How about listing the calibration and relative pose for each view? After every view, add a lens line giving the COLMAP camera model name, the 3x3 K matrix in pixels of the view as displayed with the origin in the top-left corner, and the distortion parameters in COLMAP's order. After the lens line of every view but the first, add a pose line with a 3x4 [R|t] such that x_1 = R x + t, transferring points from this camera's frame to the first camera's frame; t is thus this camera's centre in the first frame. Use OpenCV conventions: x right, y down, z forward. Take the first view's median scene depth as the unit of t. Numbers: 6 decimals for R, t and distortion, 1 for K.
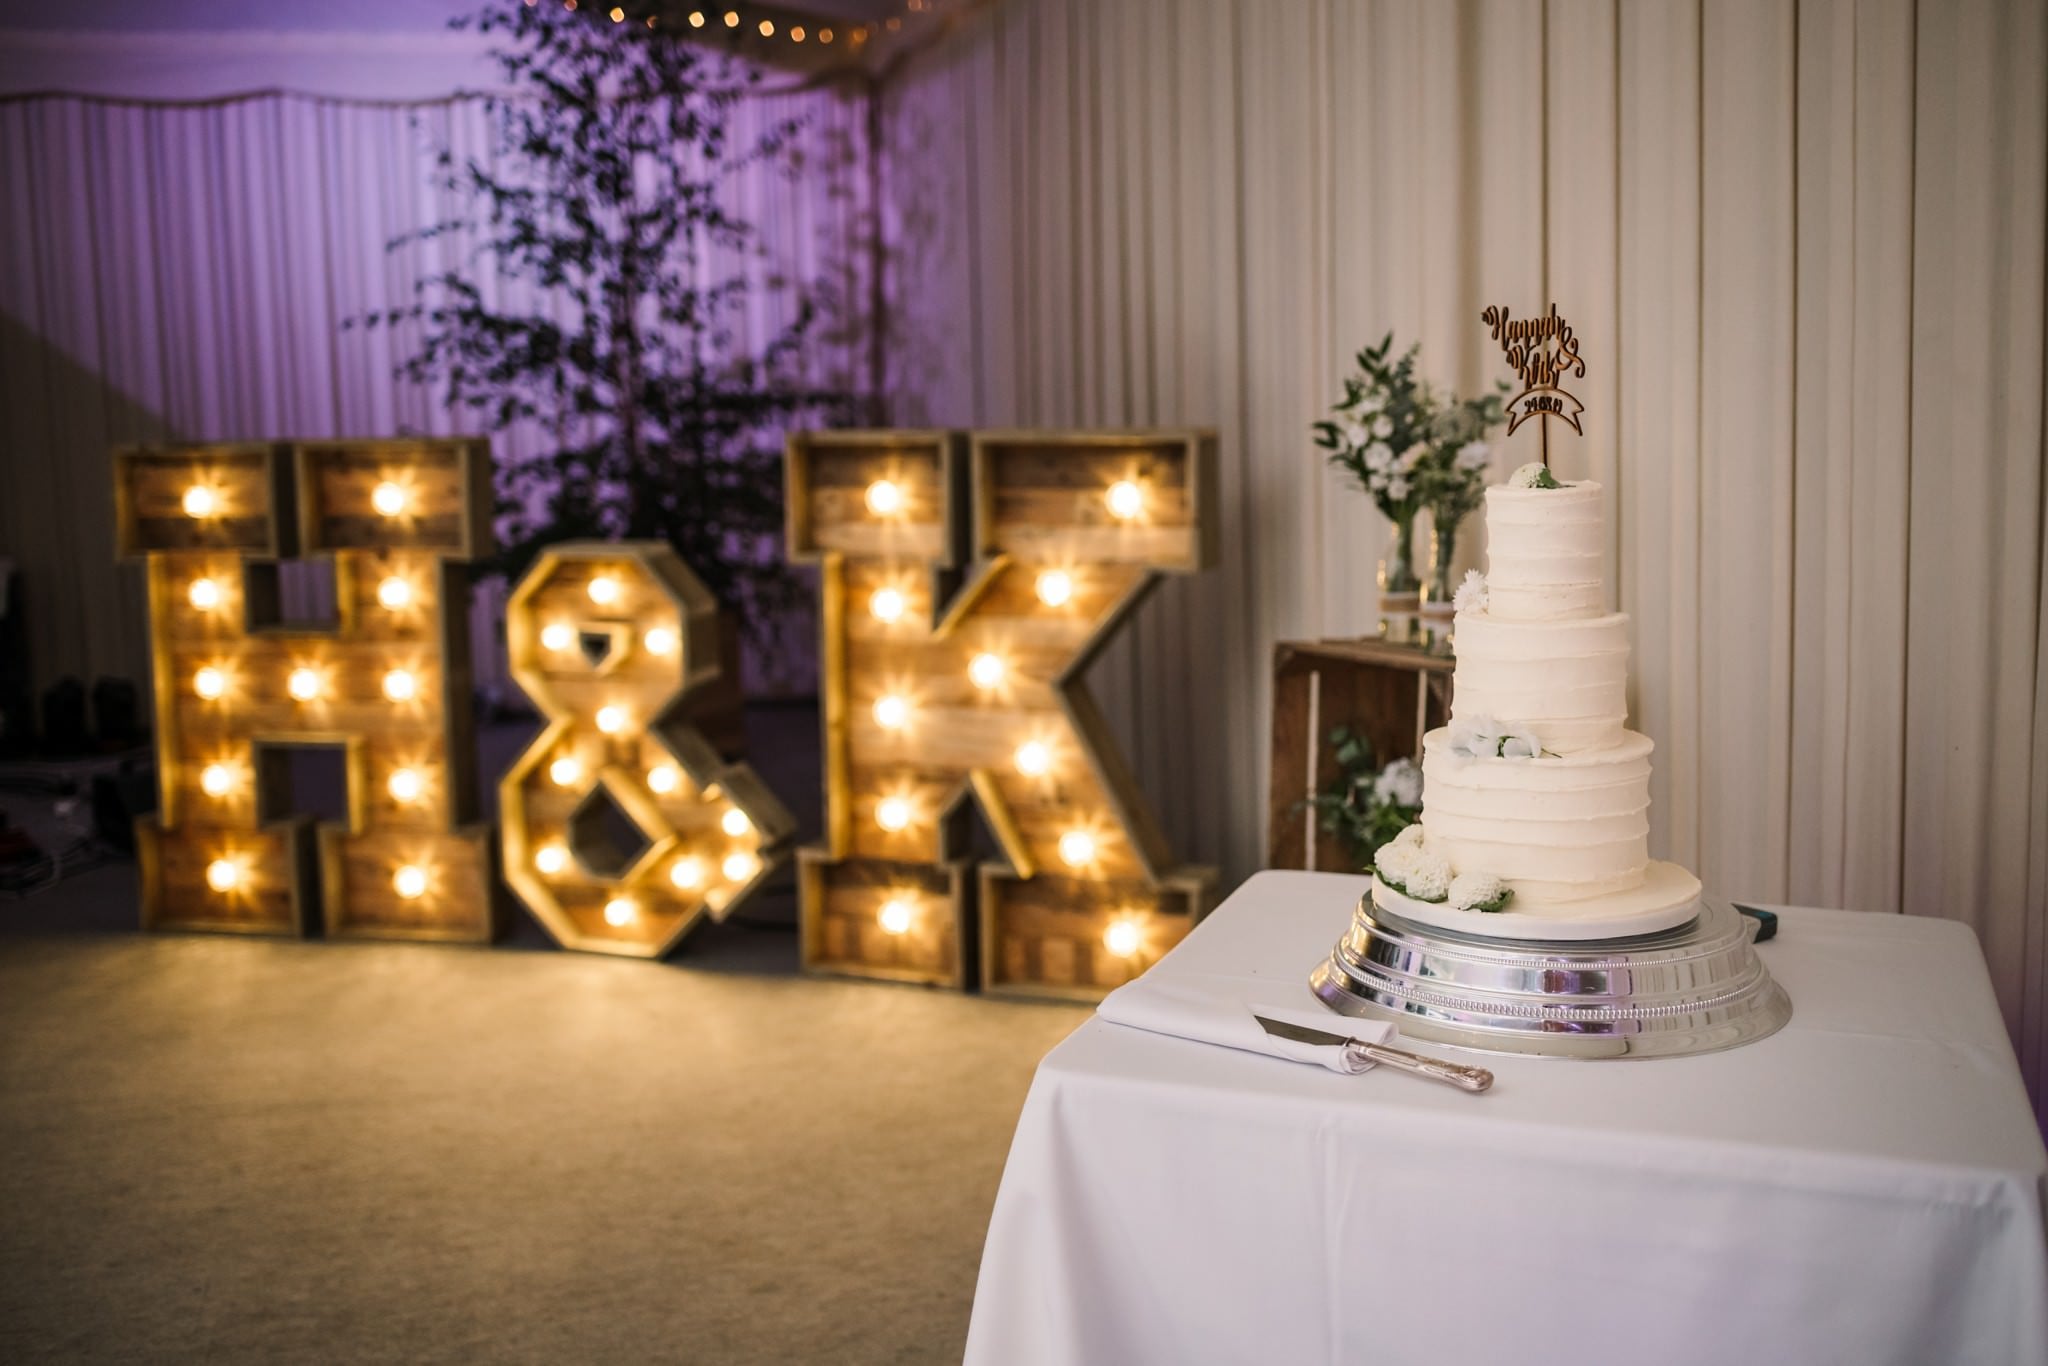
lens RADIAL K [[1968.2, 0, 976.3], [0, 1968.2, 684.3], [0, 0, 1]] dist [-0.163737, 0.262958]
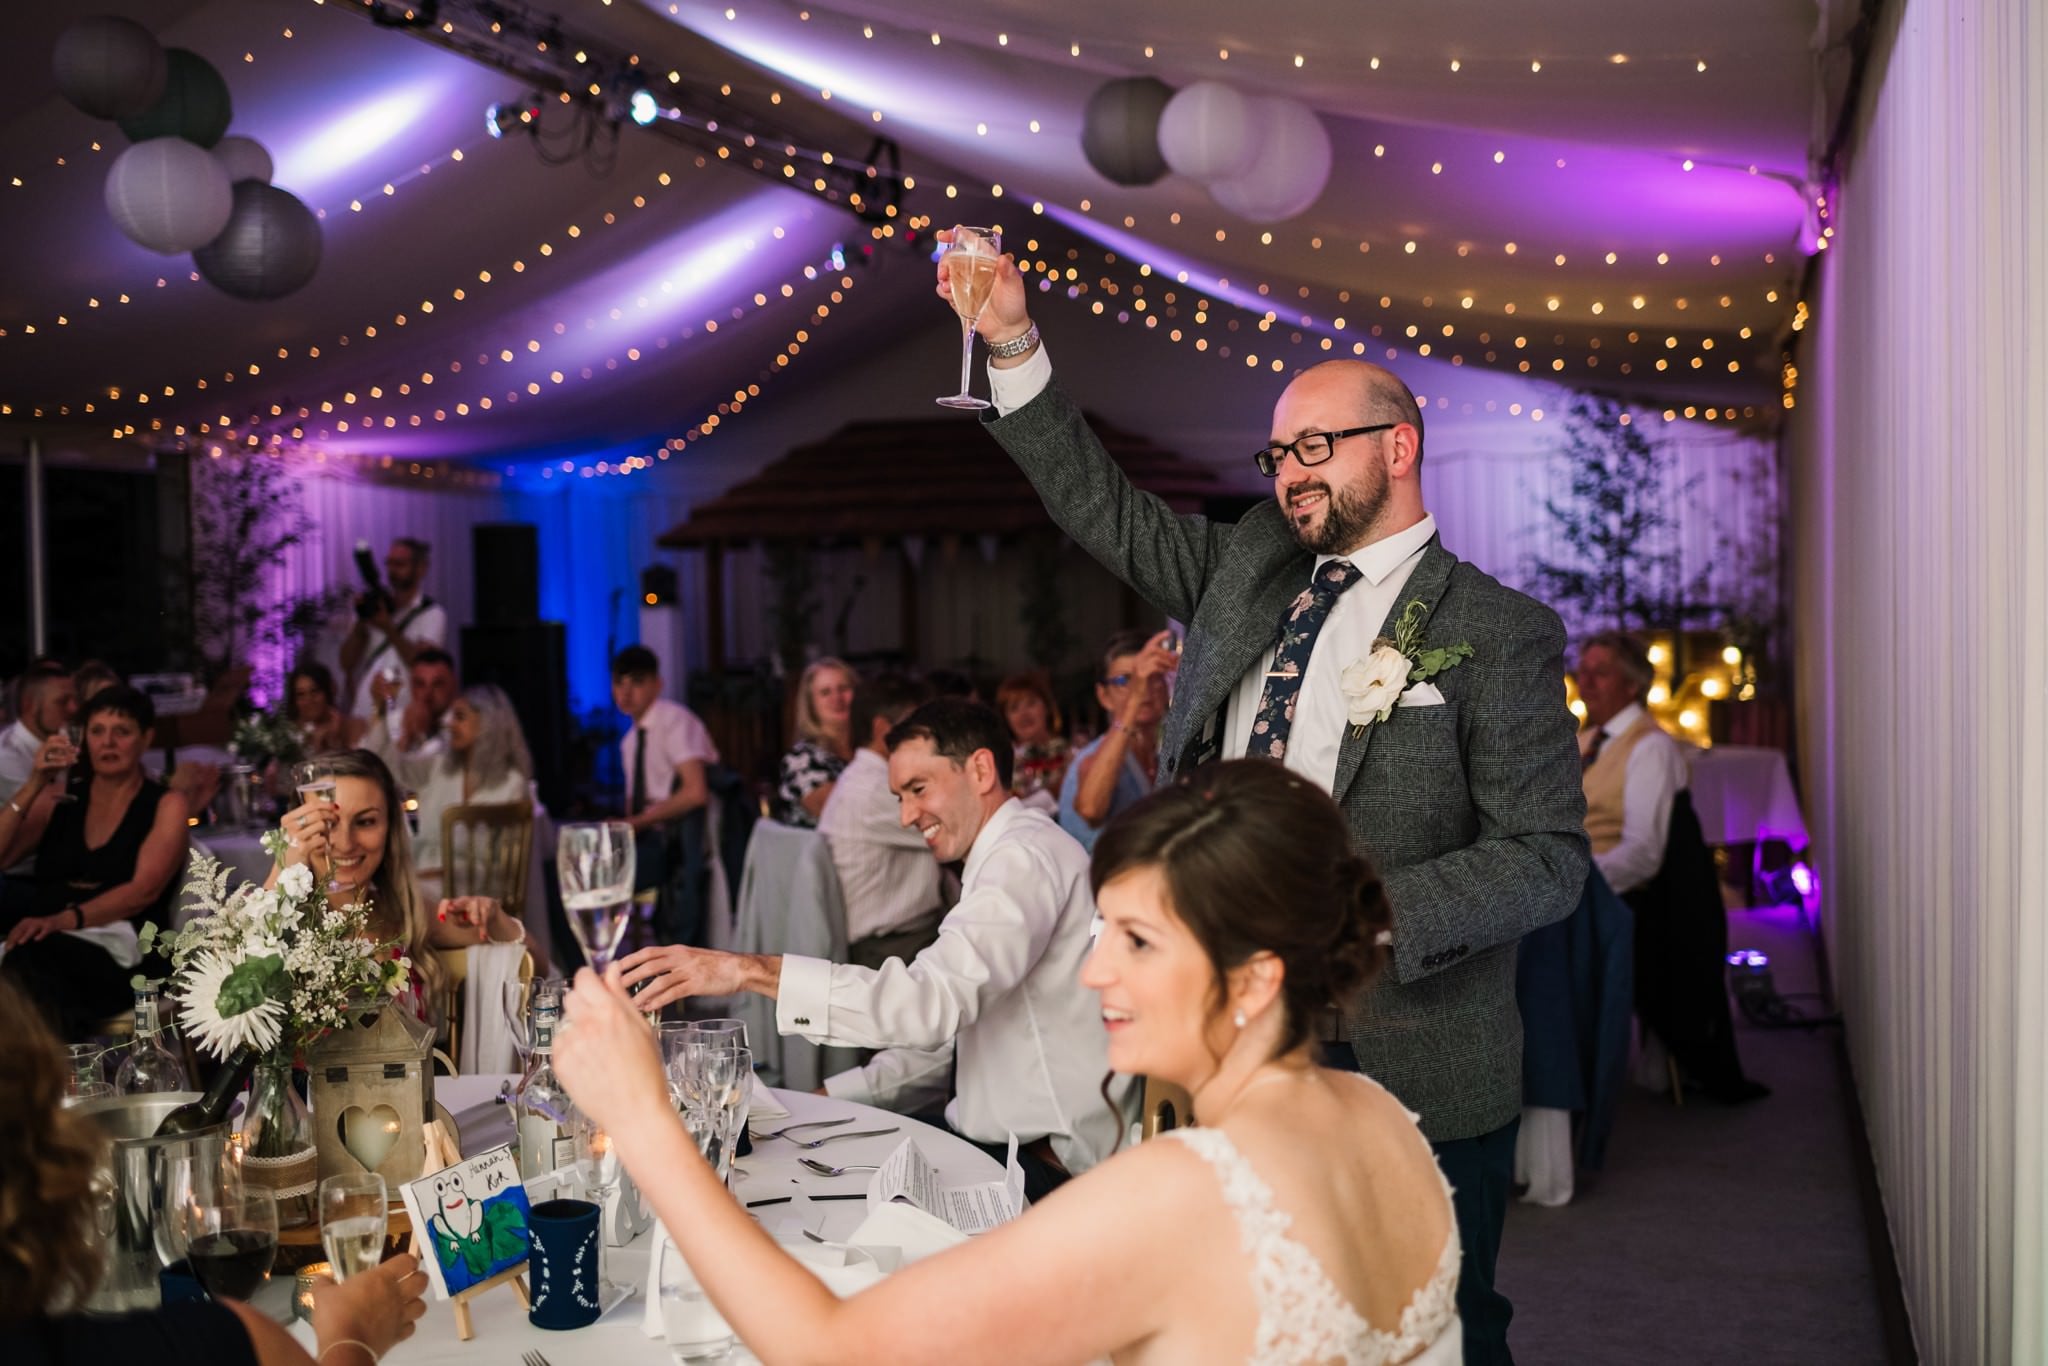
lens RADIAL K [[1968.2, 0, 976.3], [0, 1968.2, 684.3], [0, 0, 1]] dist [-0.163737, 0.262958]
pose [[0.811482, 0.008735, -0.584312, 0.468004], [-0.060860, 0.995714, -0.069637, 0.117158], [0.581199, 0.092070, 0.808536, -1.047649]]
